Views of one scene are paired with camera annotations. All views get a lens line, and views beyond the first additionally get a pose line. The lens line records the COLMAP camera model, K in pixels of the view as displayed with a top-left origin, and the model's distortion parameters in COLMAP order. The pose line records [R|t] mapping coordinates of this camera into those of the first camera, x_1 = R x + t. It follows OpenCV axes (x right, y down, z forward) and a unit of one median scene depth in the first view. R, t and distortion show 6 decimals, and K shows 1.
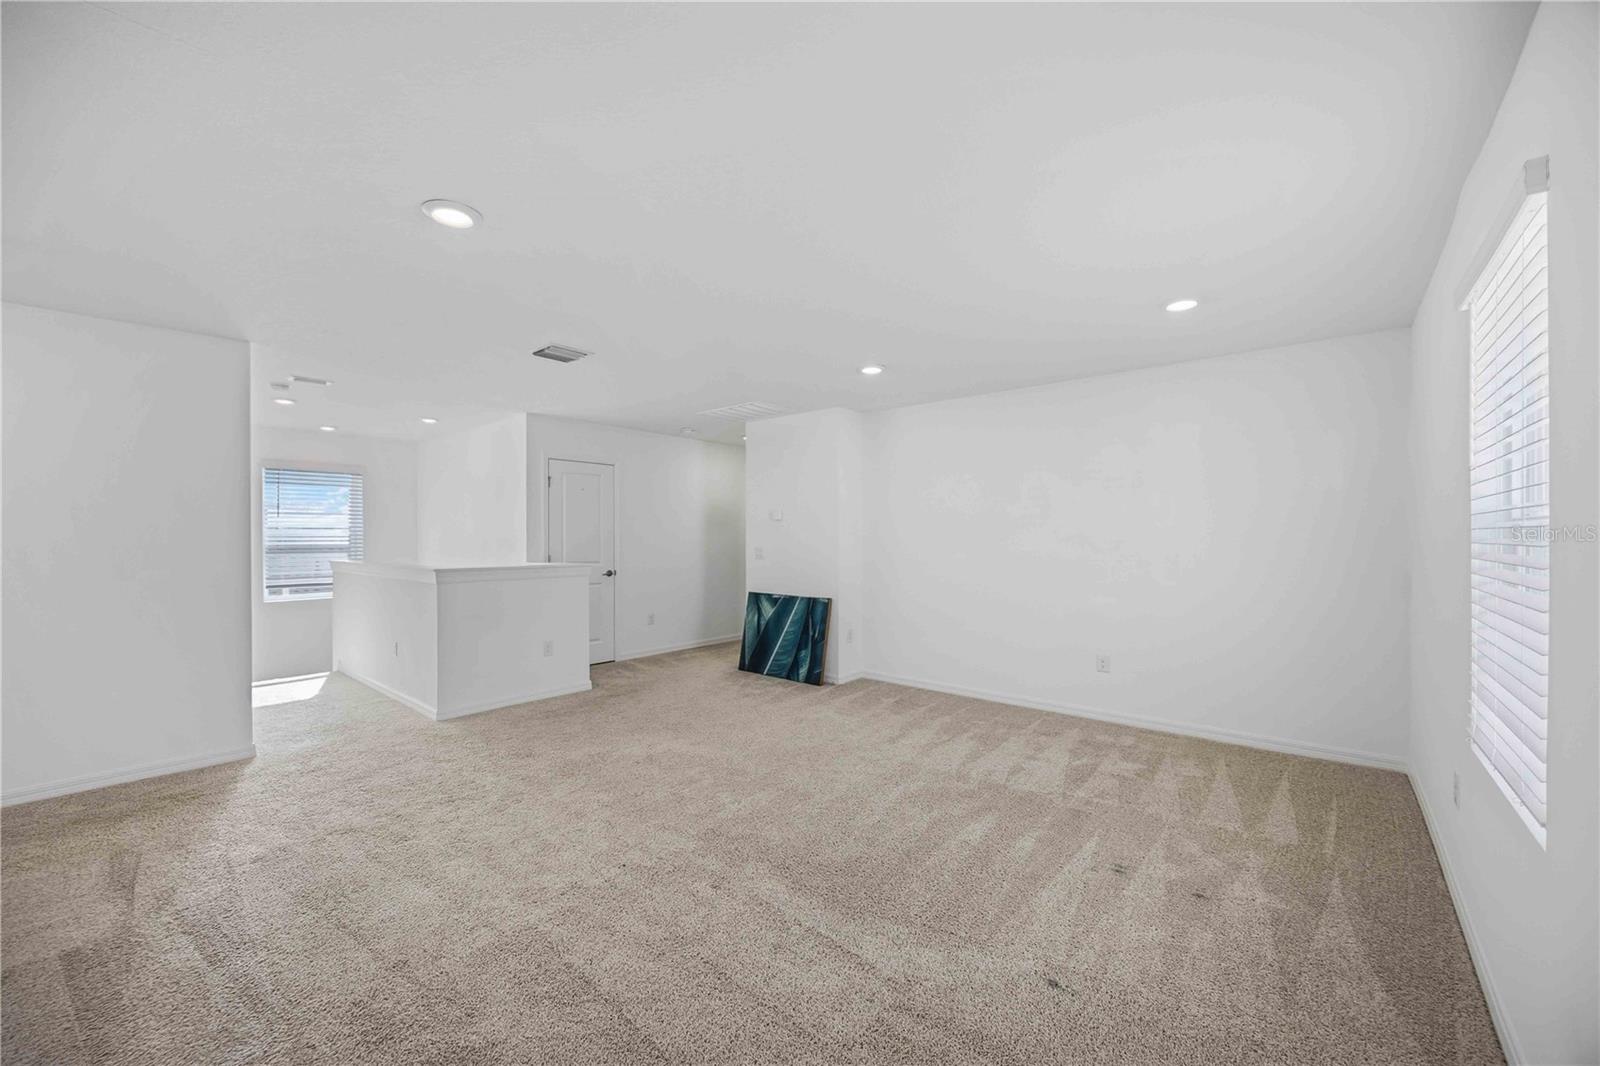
lens RADIAL K [[615.3, 0, 797.1], [0, 615.3, 536.6], [0, 0, 1]] dist [-0.001717, 0.000042]
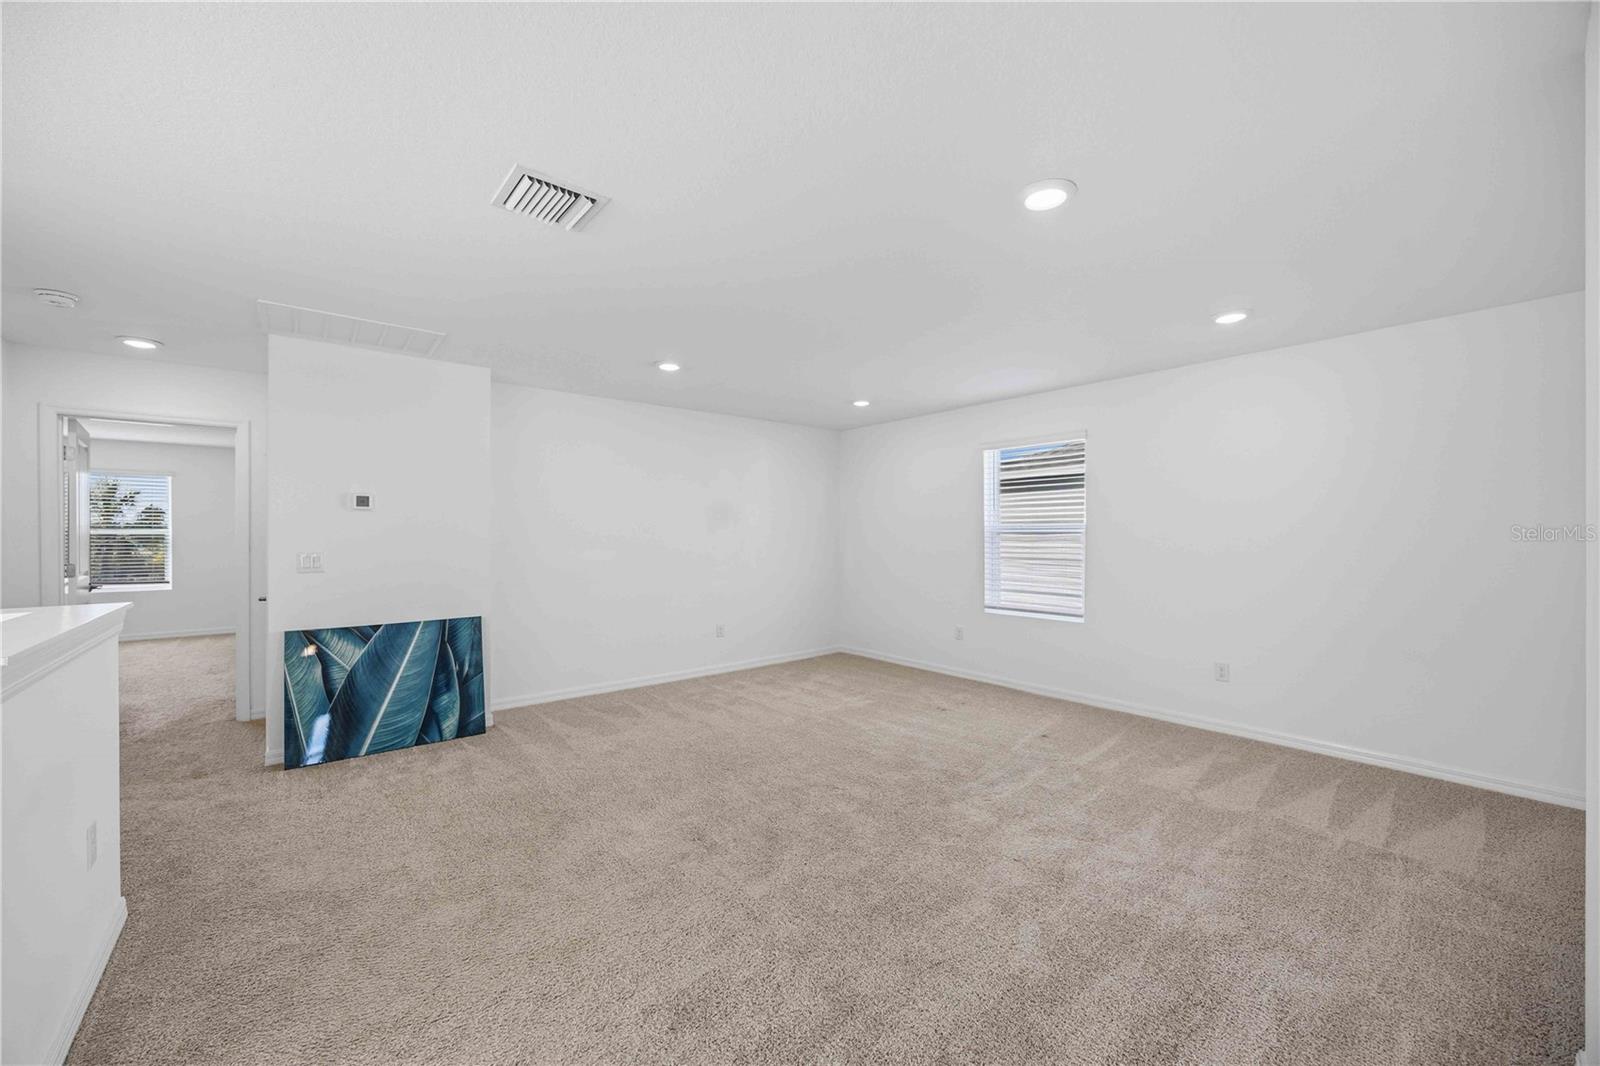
lens RADIAL K [[615.3, 0, 797.1], [0, 615.3, 536.6], [0, 0, 1]] dist [-0.001717, 0.000042]
pose [[0.168192, -0.002411, 0.985751, -0.620599], [-0.002391, 0.999993, 0.002854, -0.000567], [-0.985751, -0.002837, 0.168185, 0.484238]]
